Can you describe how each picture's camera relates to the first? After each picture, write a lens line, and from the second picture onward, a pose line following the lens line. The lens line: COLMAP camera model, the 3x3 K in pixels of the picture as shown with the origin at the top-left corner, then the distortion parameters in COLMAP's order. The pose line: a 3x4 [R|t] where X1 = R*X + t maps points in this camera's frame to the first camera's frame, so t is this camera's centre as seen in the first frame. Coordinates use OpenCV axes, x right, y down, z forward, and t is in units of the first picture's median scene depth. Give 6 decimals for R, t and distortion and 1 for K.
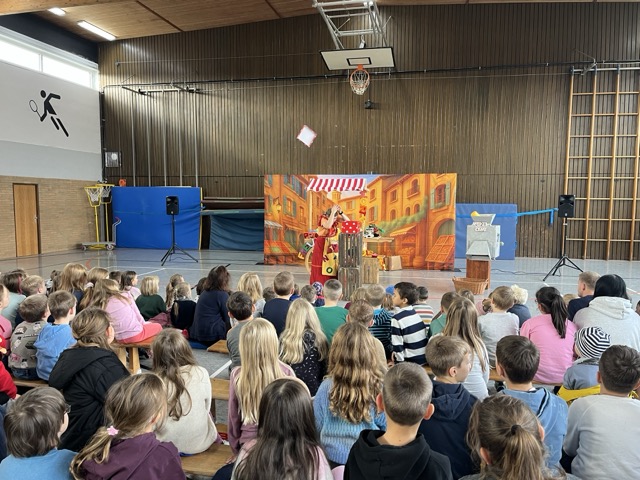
lens RADIAL K [[501.6, 0, 320.0], [0, 501.6, 240.0], [0, 0, 1]] dist [0.041687, -0.057983]
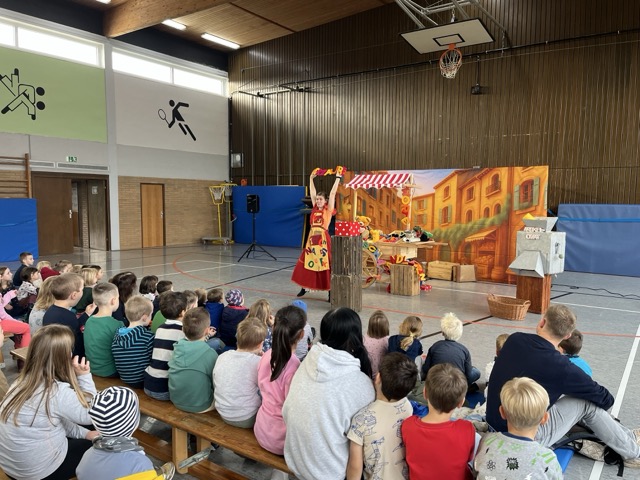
lens RADIAL K [[501.6, 0, 320.0], [0, 501.6, 240.0], [0, 0, 1]] dist [0.041687, -0.057983]
pose [[0.922611, 0.035681, -0.384079, 0.194828], [-0.035366, 0.999343, 0.007885, -0.006429], [0.384108, 0.006308, 0.923267, 0.096447]]
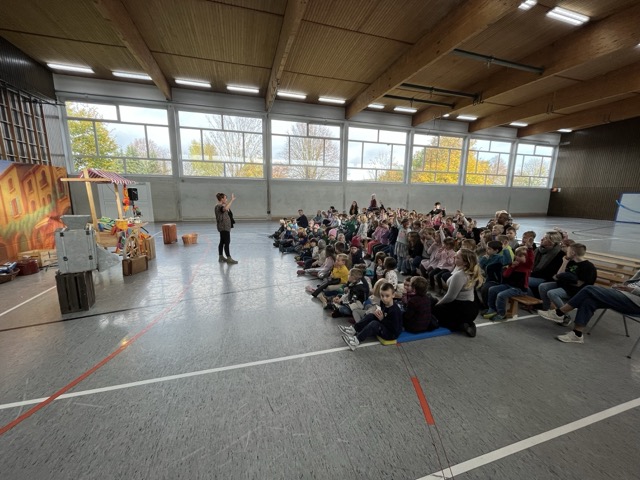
lens RADIAL K [[260.0, 0, 320.0], [0, 260.0, 240.0], [0, 0, 1]] dist [0.000897, 0.000062]
pose [[-0.500048, -0.172625, 0.848618, -0.456056], [0.049801, 0.972577, 0.227185, -0.059345], [-0.864565, 0.155865, -0.477738, 0.625370]]
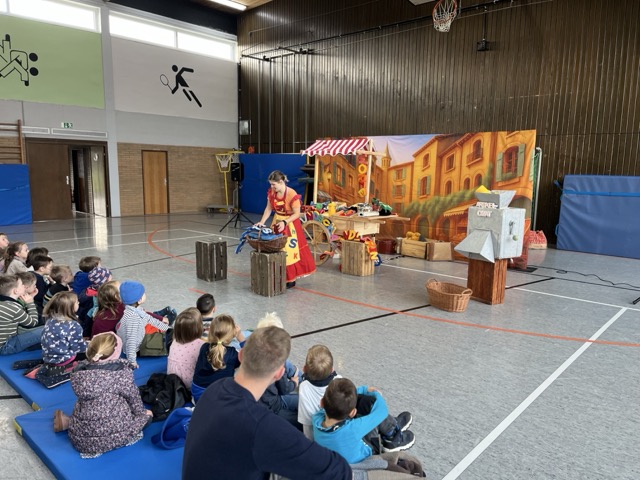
lens RADIAL K [[482.4, 0, 320.0], [0, 482.4, 240.0], [0, 0, 1]] dist [0.042973, -0.068517]
pose [[0.870889, 0.083636, -0.484311, 0.272415], [-0.051867, 0.995552, 0.078656, -0.015577], [0.488735, -0.043381, 0.871353, 0.214593]]
